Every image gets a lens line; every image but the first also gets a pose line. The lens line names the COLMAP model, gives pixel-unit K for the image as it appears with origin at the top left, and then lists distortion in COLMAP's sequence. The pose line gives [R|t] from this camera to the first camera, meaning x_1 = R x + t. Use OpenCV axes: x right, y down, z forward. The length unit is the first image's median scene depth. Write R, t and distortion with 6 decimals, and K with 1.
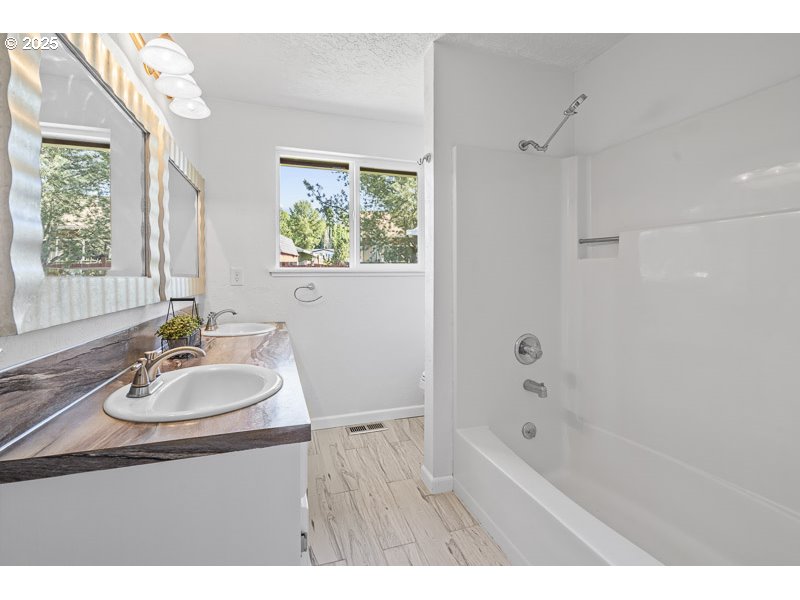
lens RADIAL K [[370.9, 0, 401.0], [0, 370.9, 272.3], [0, 0, 1]] dist [-0.002147, 0.000274]
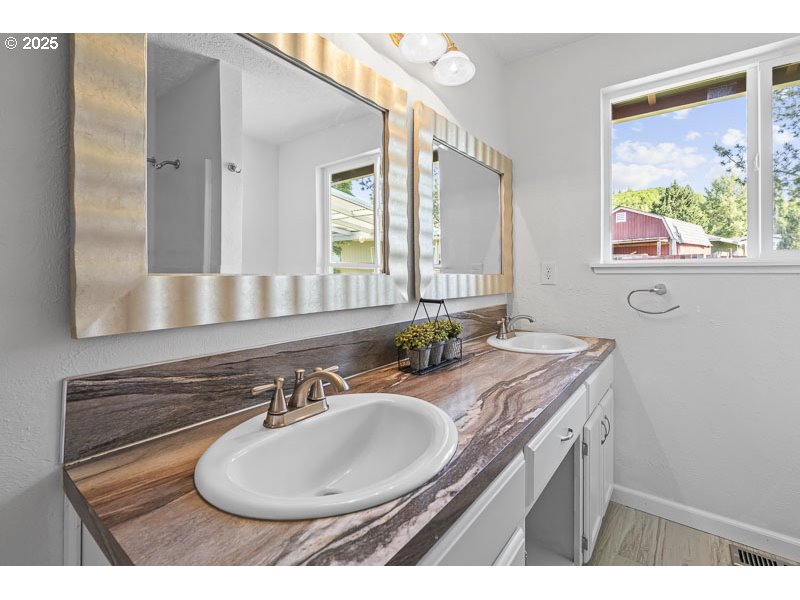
lens RADIAL K [[370.9, 0, 401.0], [0, 370.9, 272.3], [0, 0, 1]] dist [-0.002147, 0.000274]
pose [[0.558128, 0.001717, -0.829753, 0.040129], [0.006616, 0.999957, 0.006520, 0.001921], [0.829728, -0.009129, 0.558093, 0.307298]]
